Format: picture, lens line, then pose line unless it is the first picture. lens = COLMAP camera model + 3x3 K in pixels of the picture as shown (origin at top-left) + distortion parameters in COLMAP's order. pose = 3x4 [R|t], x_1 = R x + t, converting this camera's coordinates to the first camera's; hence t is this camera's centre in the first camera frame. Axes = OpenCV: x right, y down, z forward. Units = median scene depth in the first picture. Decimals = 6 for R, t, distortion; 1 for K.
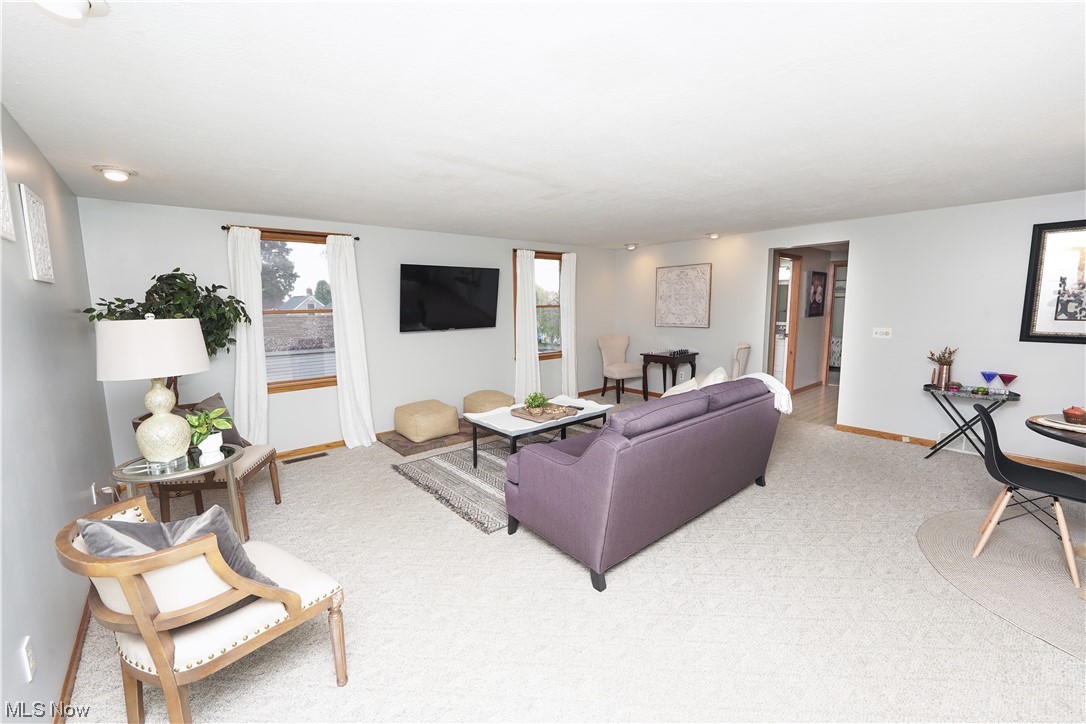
lens RADIAL K [[444.3, 0, 537.2], [0, 444.3, 360.4], [0, 0, 1]] dist [-0.009501, -0.000317]
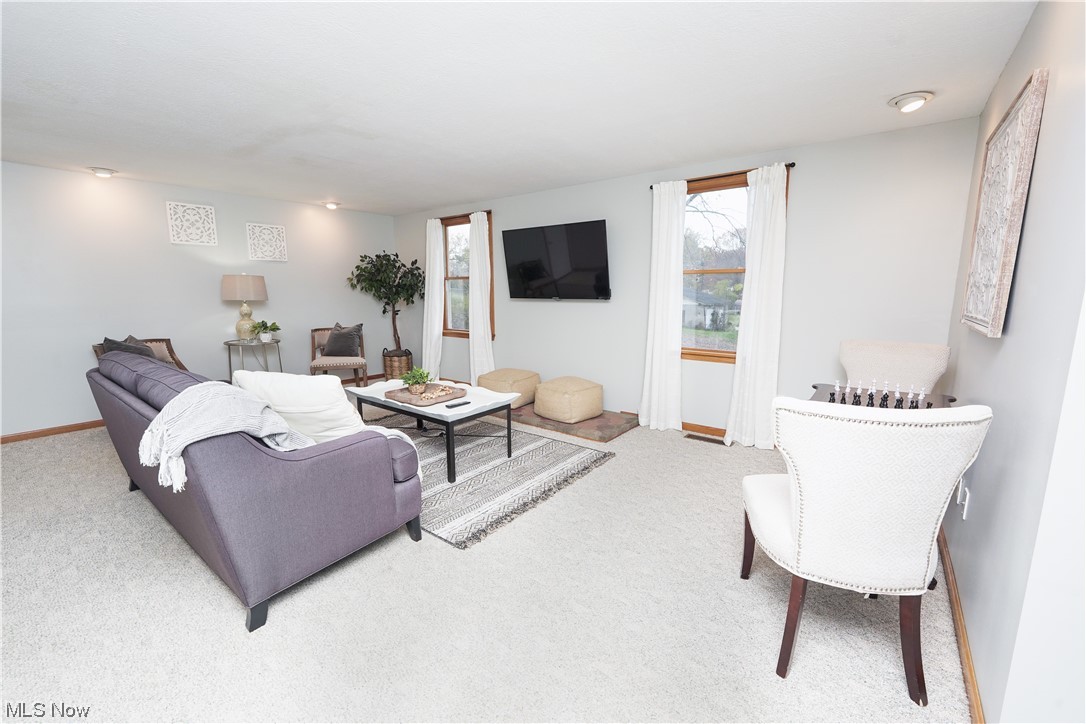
lens RADIAL K [[444.3, 0, 542.6], [0, 444.3, 360.5], [0, 0, 1]] dist [-0.009501, -0.000317]
pose [[0.214841, 0.170229, -0.961699, 0.642672], [-0.117837, 0.982017, 0.147501, -0.070528], [0.969514, 0.081635, 0.231037, 0.731650]]
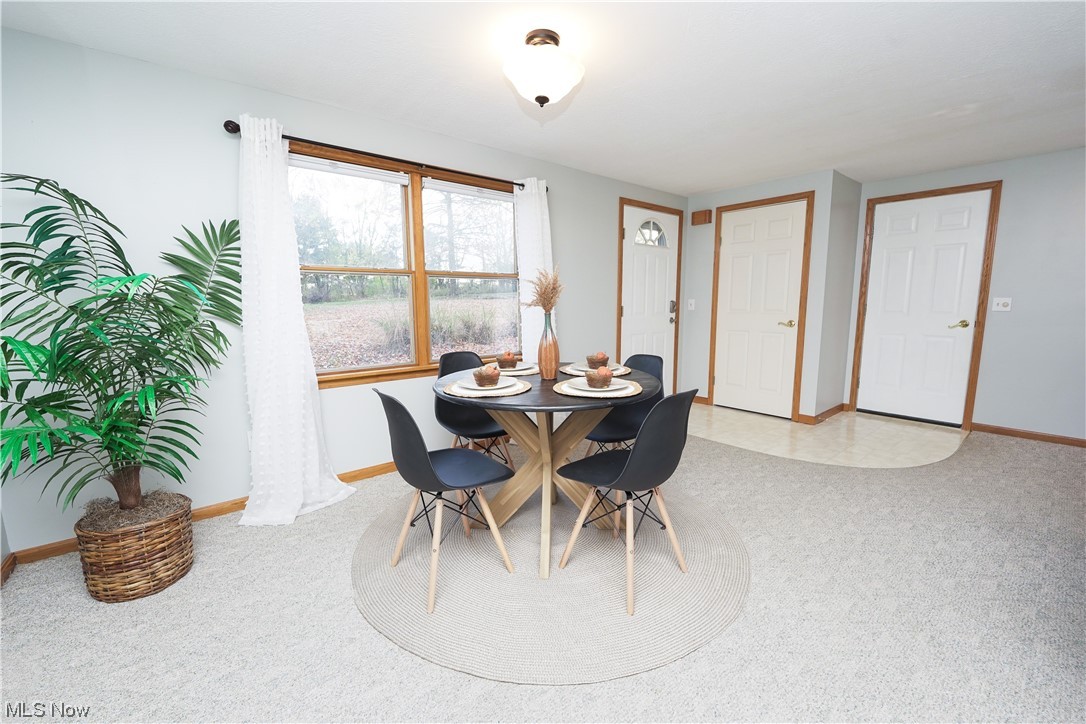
lens RADIAL K [[444.3, 0, 544.8], [0, 444.3, 362.6], [0, 0, 1]] dist [-0.009501, -0.000317]
pose [[-0.999795, 0.018930, 0.007157, 0.565433], [0.020114, 0.968472, 0.248308, -0.045012], [-0.002230, 0.248401, -0.968655, 0.723850]]
